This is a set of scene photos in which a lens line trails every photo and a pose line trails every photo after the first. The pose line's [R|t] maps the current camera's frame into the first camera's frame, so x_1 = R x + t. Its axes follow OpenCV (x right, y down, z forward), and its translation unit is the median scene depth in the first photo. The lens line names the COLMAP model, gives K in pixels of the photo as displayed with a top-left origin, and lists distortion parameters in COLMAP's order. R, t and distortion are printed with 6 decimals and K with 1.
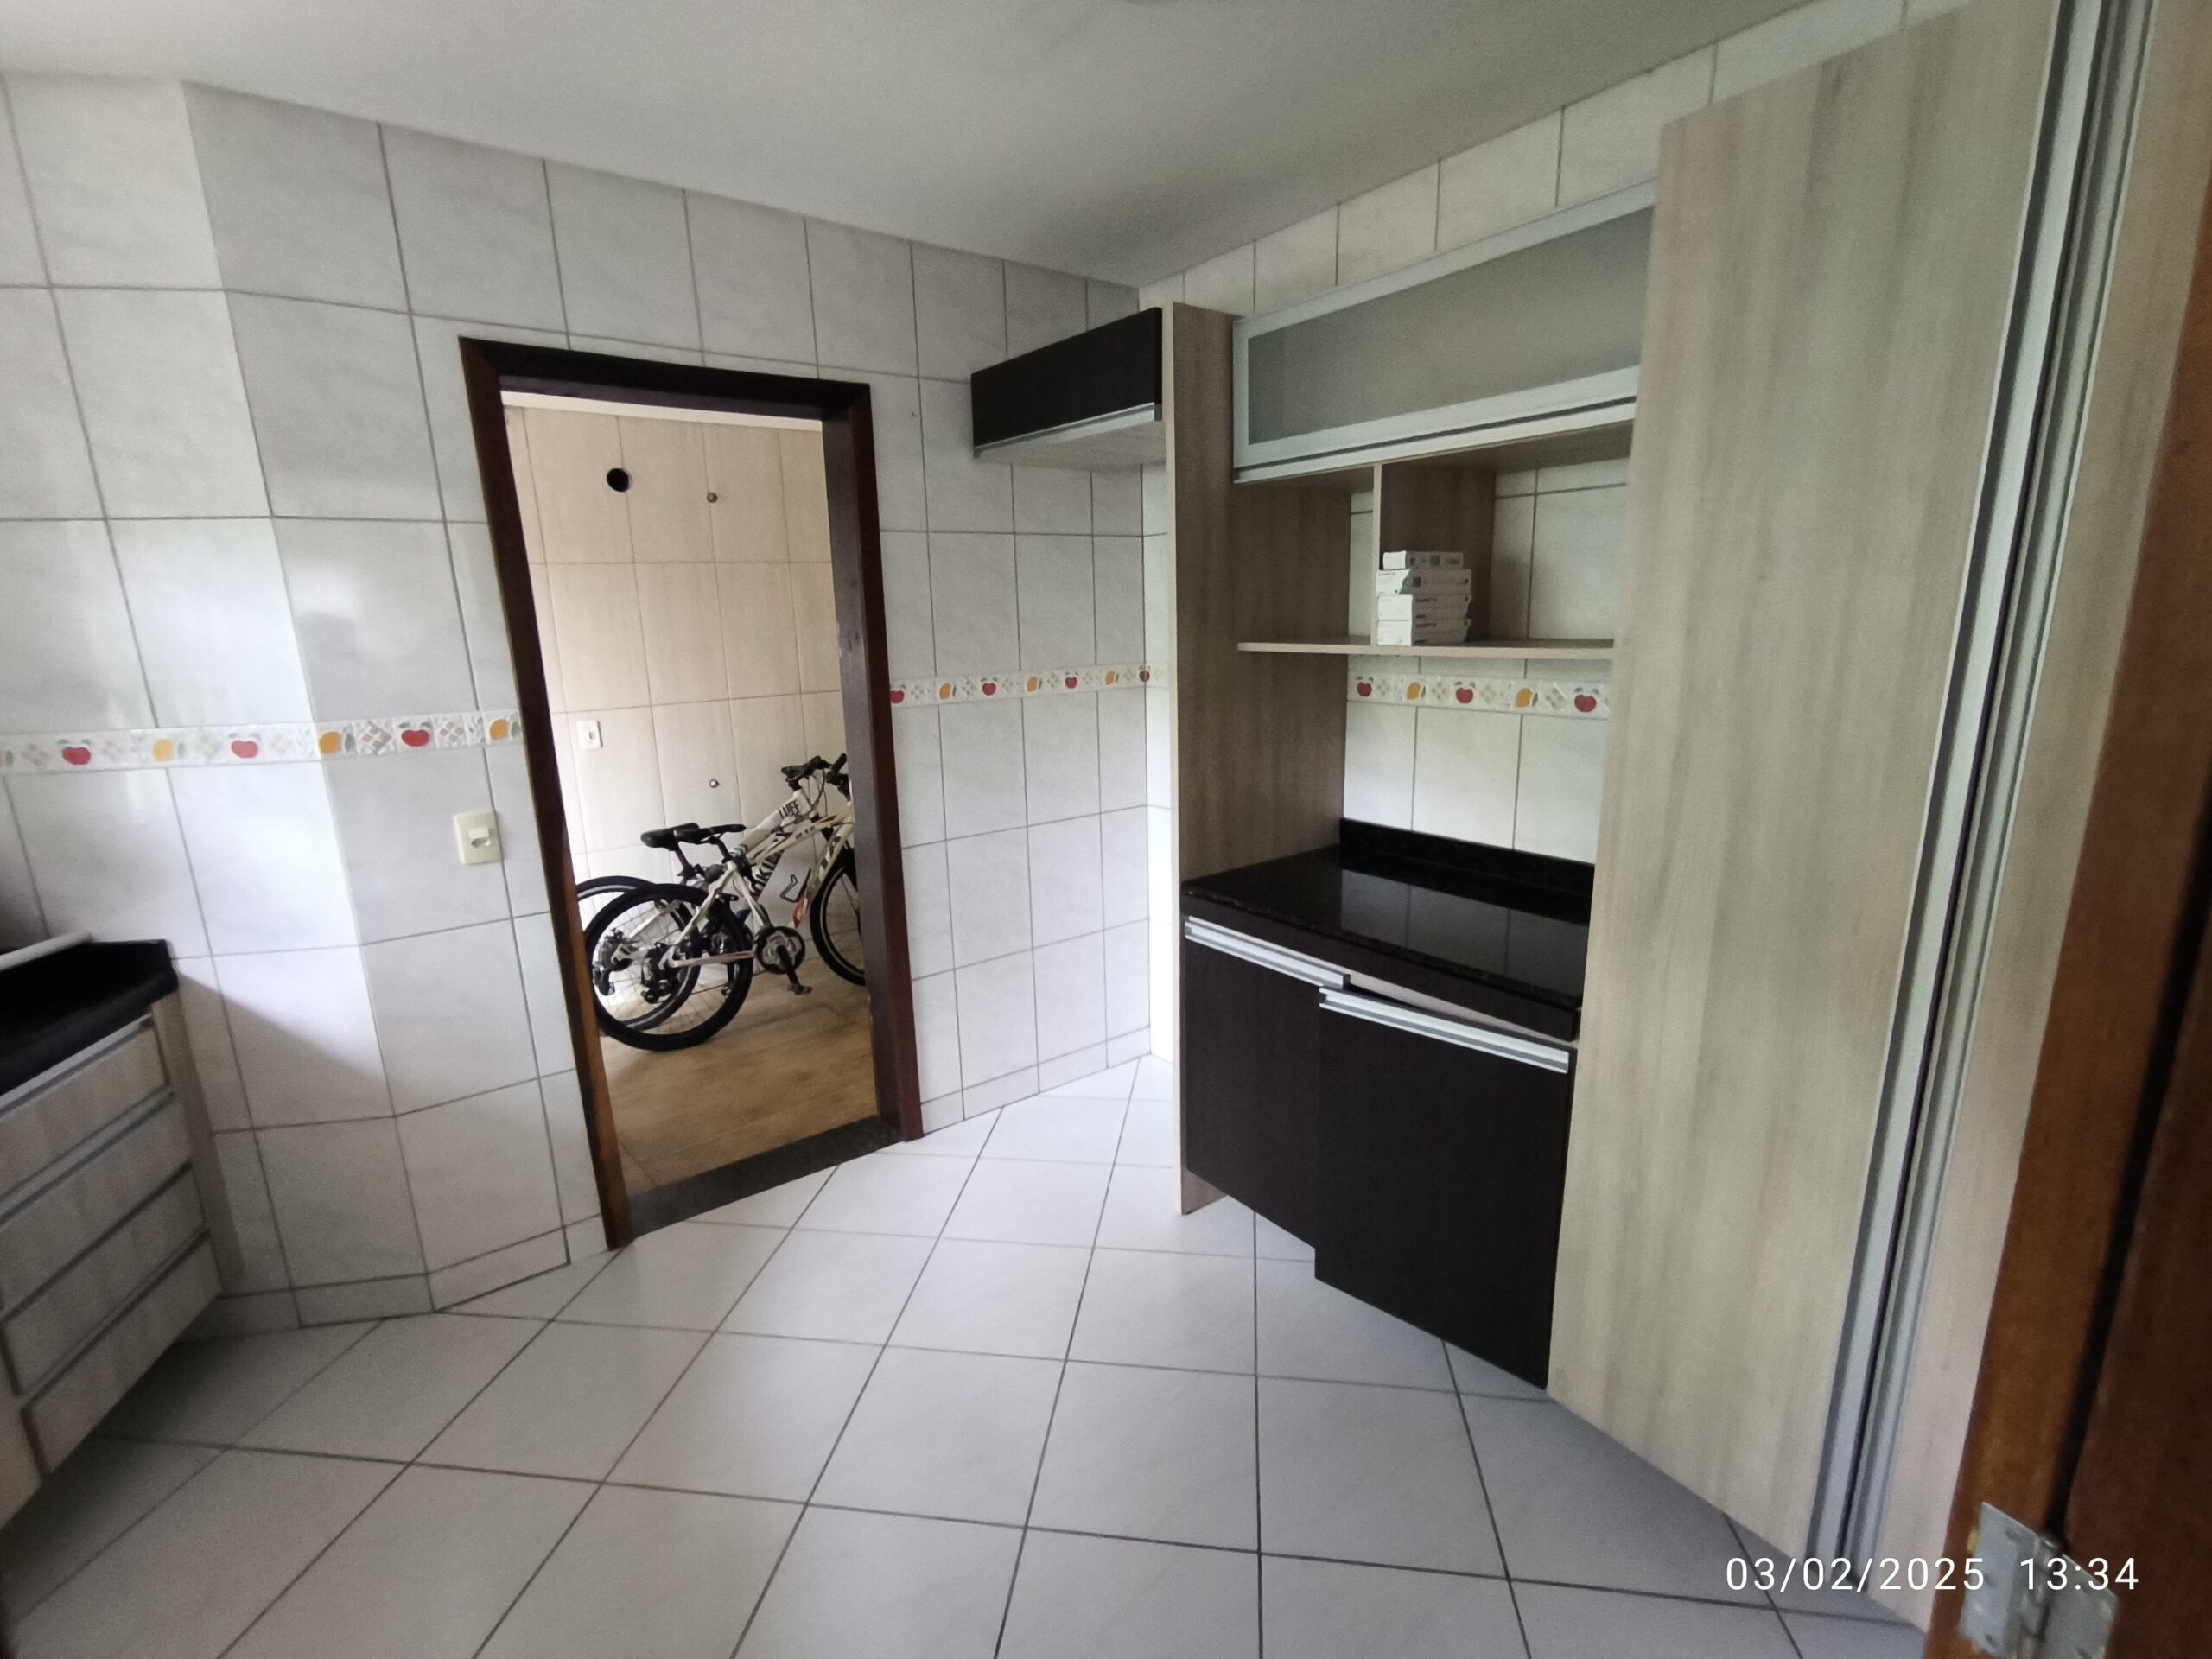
lens RADIAL K [[988.4, 0, 1099.5], [0, 988.4, 827.7], [0, 0, 1]] dist [-0.013868, 0.004019]
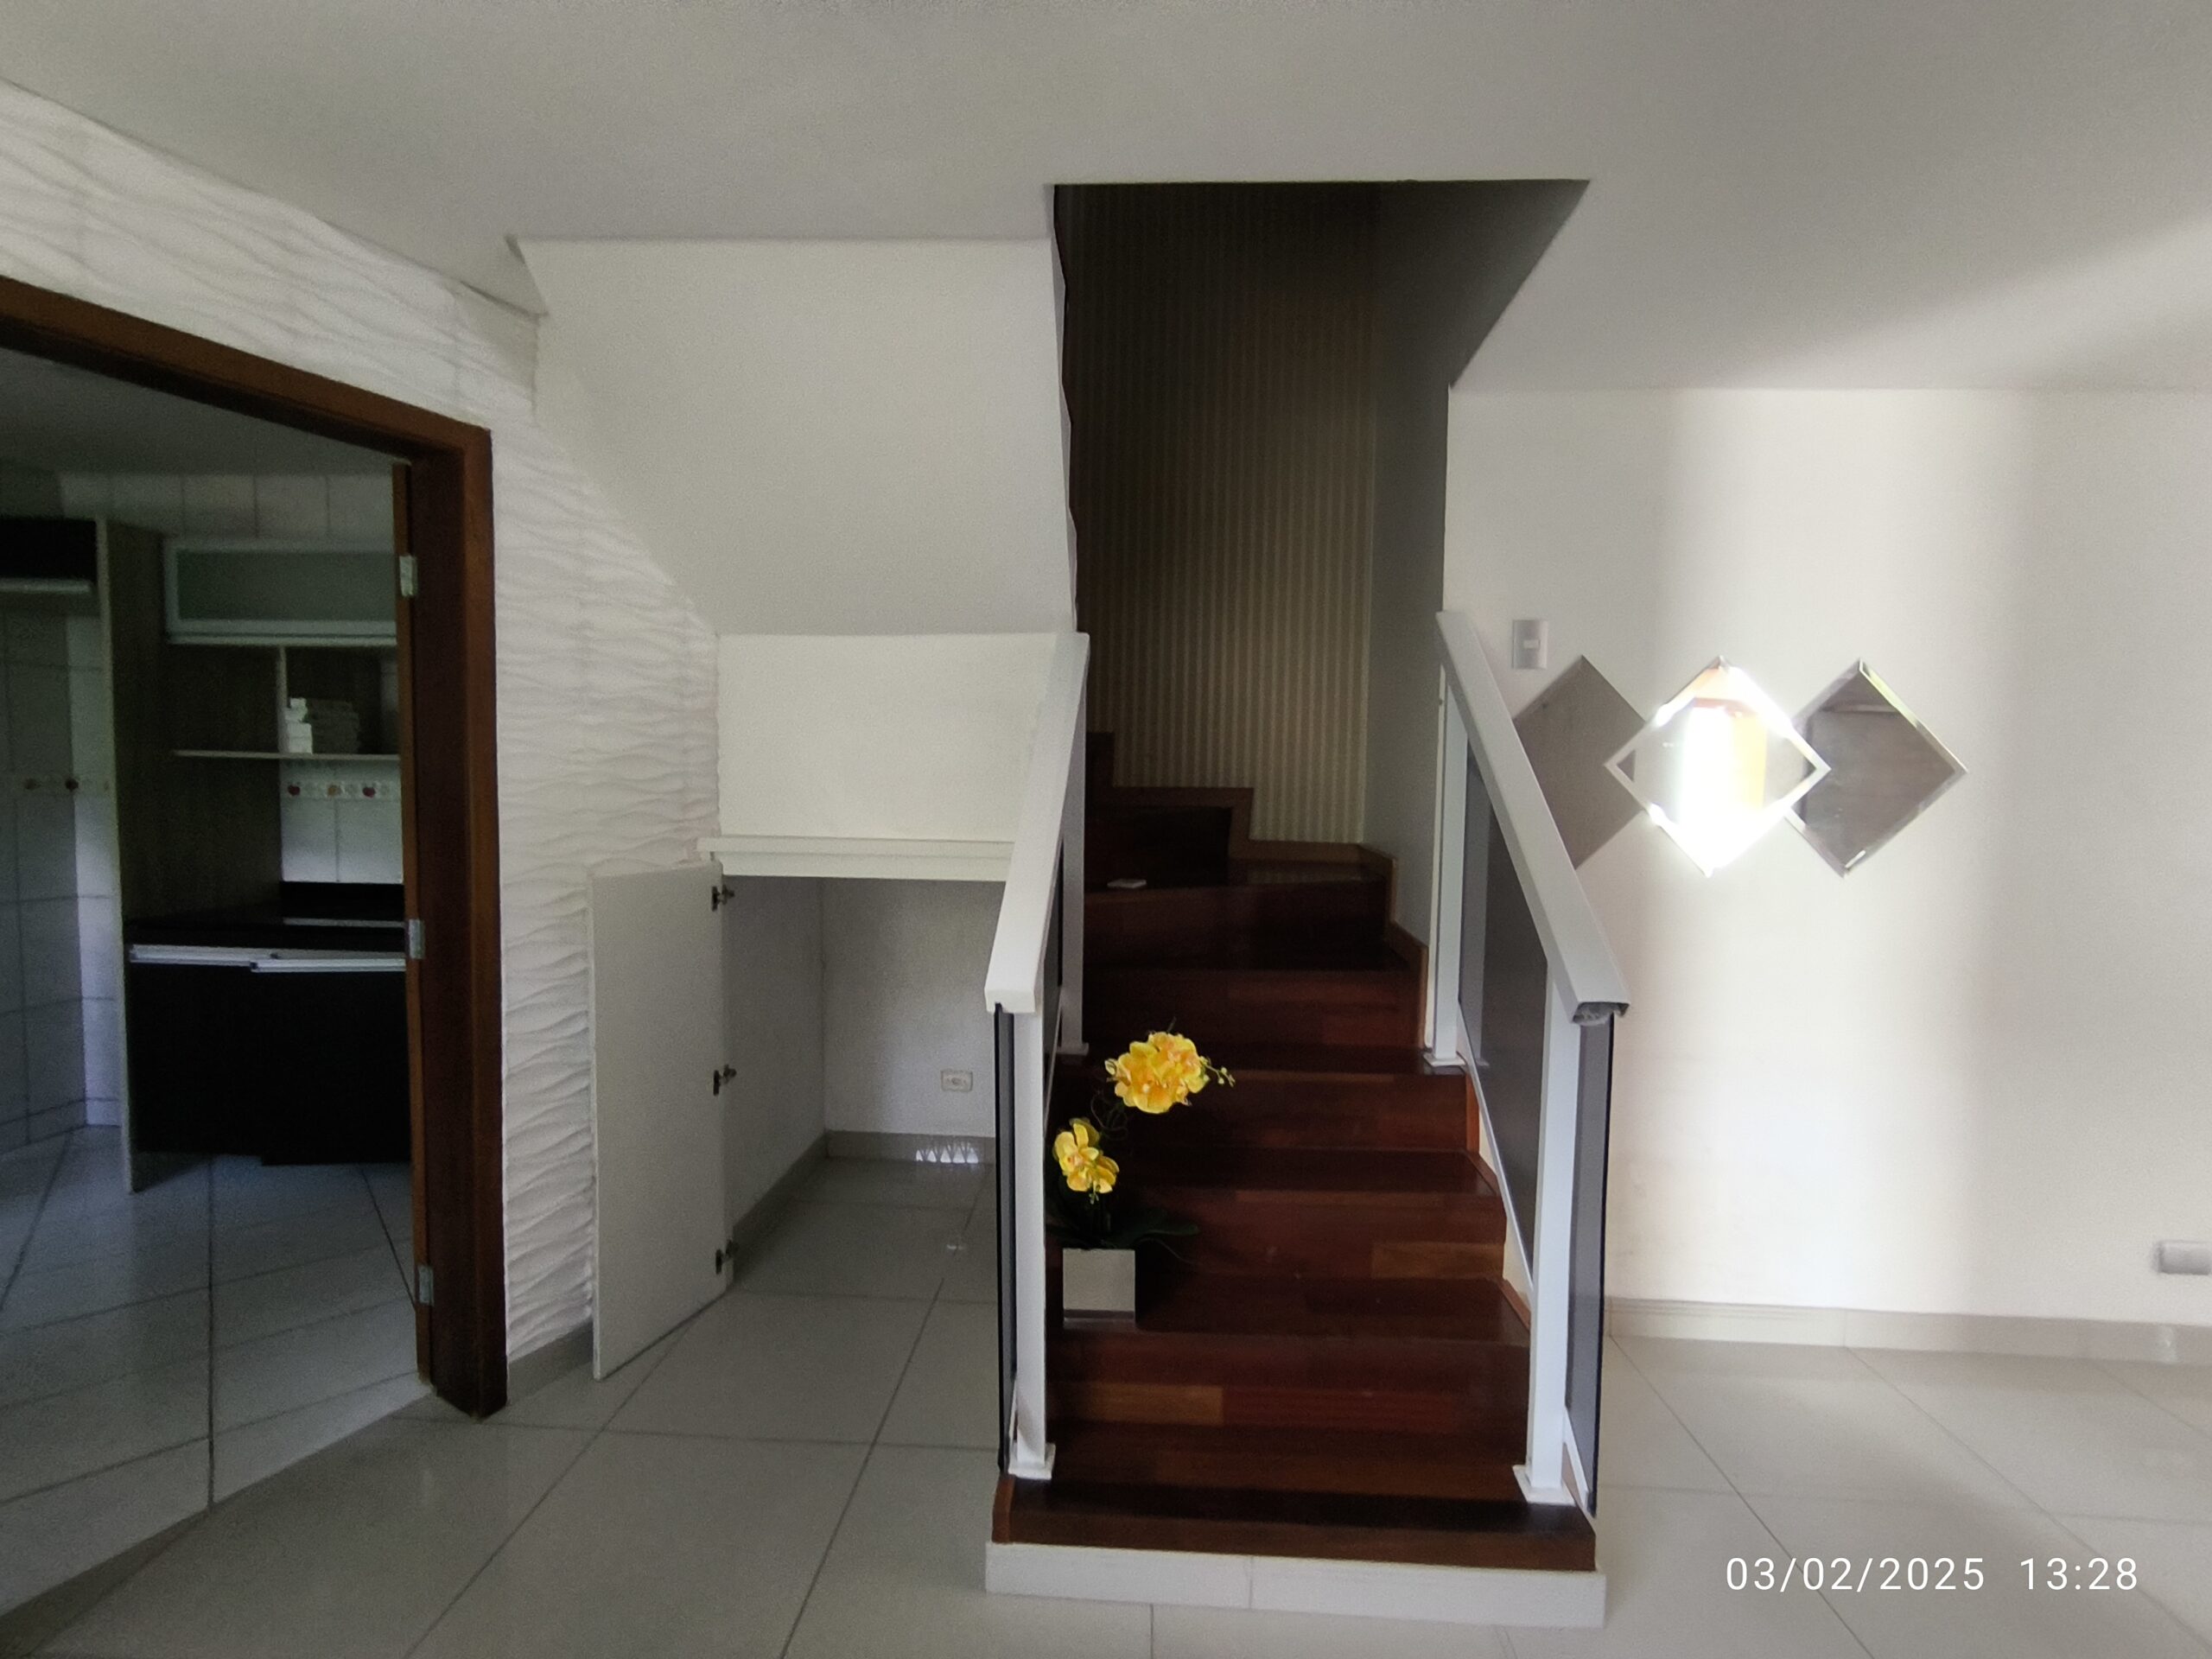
lens RADIAL K [[988.4, 0, 1099.5], [0, 988.4, 827.7], [0, 0, 1]] dist [-0.013868, 0.004019]
pose [[0.634970, -0.003291, 0.772530, -0.104659], [0.133609, 0.985390, -0.105620, 0.249799], [-0.760895, 0.170282, 0.626133, -0.882908]]
